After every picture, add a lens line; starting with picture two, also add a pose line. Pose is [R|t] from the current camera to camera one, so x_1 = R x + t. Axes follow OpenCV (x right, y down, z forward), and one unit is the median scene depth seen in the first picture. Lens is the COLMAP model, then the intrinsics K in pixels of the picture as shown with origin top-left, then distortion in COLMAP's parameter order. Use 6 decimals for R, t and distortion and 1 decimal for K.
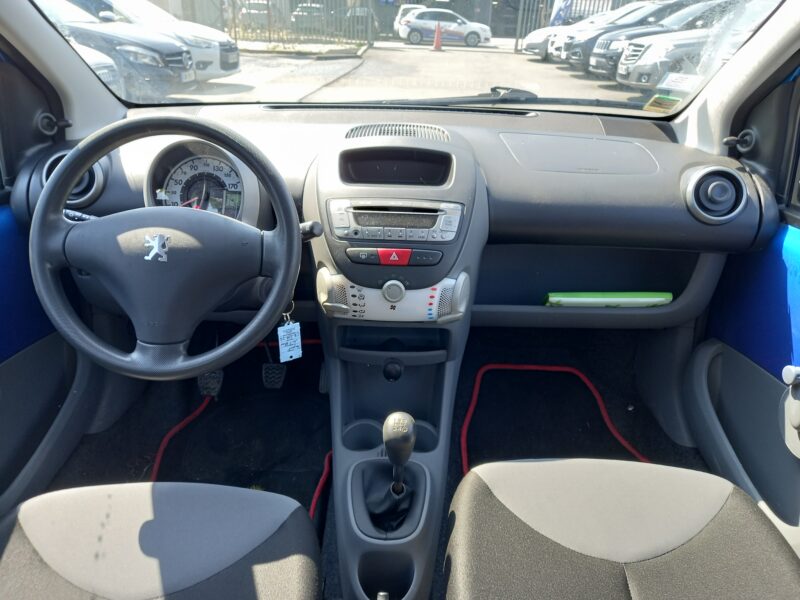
lens RADIAL K [[601.8, 0, 399.6], [0, 601.8, 288.3], [0, 0, 1]] dist [0.028712, -0.011324]
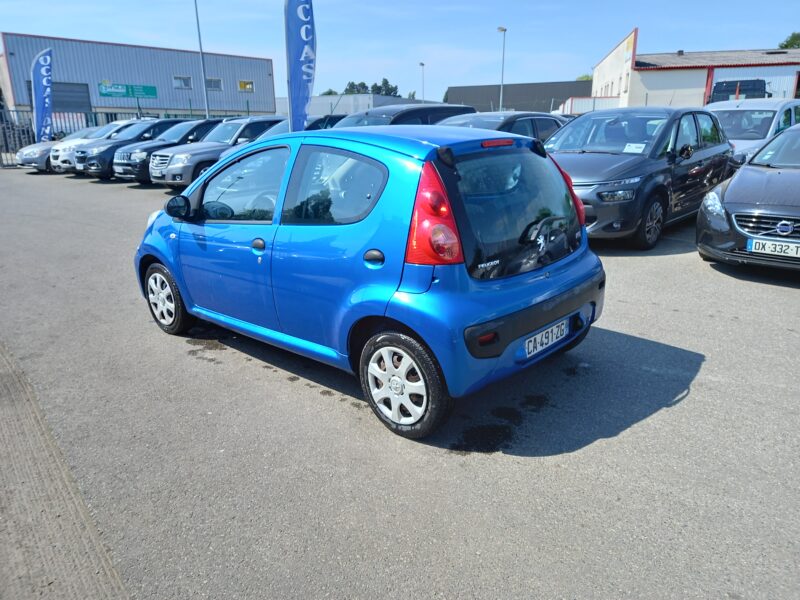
lens RADIAL K [[601.8, 0, 399.6], [0, 601.8, 288.3], [0, 0, 1]] dist [0.028712, -0.011324]
pose [[0.664607, -0.237412, 0.708472, -0.267221], [0.340660, 0.940176, -0.004511, 0.066760], [-0.665017, 0.244346, 0.705724, -0.234823]]
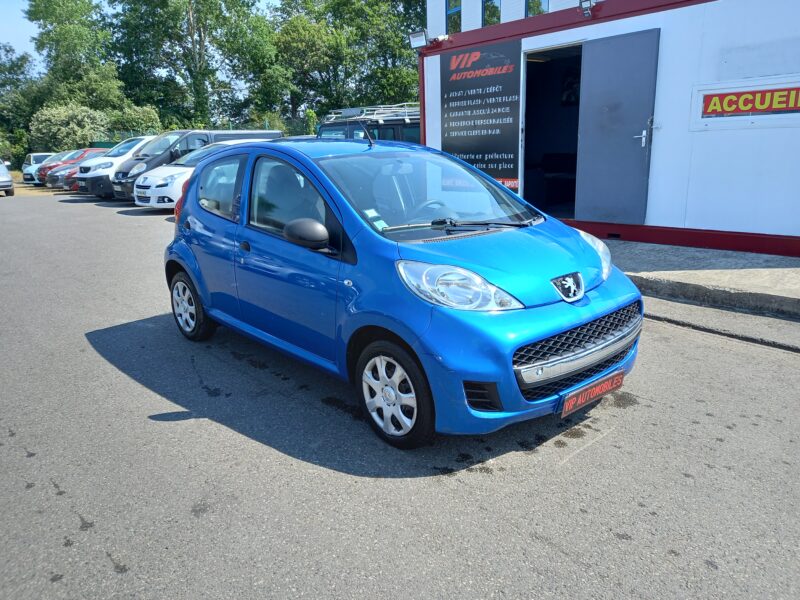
lens RADIAL K [[583.6, 0, 405.2], [0, 583.6, 298.7], [0, 0, 1]] dist [0.082375, -0.073152]
pose [[-0.728736, 0.172275, -0.662771, 0.238445], [-0.272334, 0.815105, 0.511310, -0.158217], [0.628314, 0.553105, -0.547080, 0.312199]]
